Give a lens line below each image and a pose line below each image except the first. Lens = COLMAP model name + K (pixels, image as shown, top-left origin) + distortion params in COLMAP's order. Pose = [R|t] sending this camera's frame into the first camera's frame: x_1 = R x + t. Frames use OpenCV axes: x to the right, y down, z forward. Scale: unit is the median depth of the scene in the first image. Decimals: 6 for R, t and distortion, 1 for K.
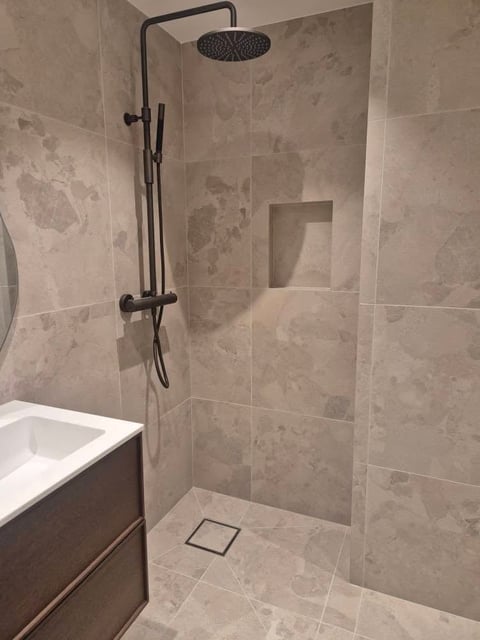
lens RADIAL K [[422.6, 0, 240.2], [0, 422.6, 318.8], [0, 0, 1]] dist [0.021325, -0.023748]
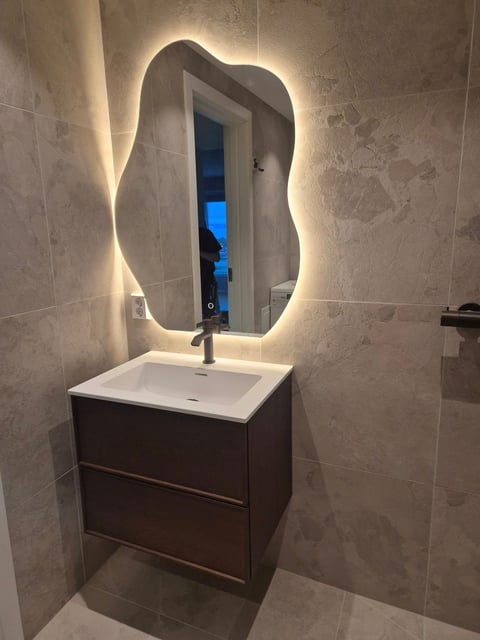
lens RADIAL K [[422.6, 0, 239.5], [0, 422.6, 320.9], [0, 0, 1]] dist [0.021325, -0.023748]
pose [[-0.008945, 0.213186, -0.976971, 0.539239], [-0.156667, 0.964645, 0.211931, -0.142603], [0.987611, 0.154954, 0.024771, 0.710193]]
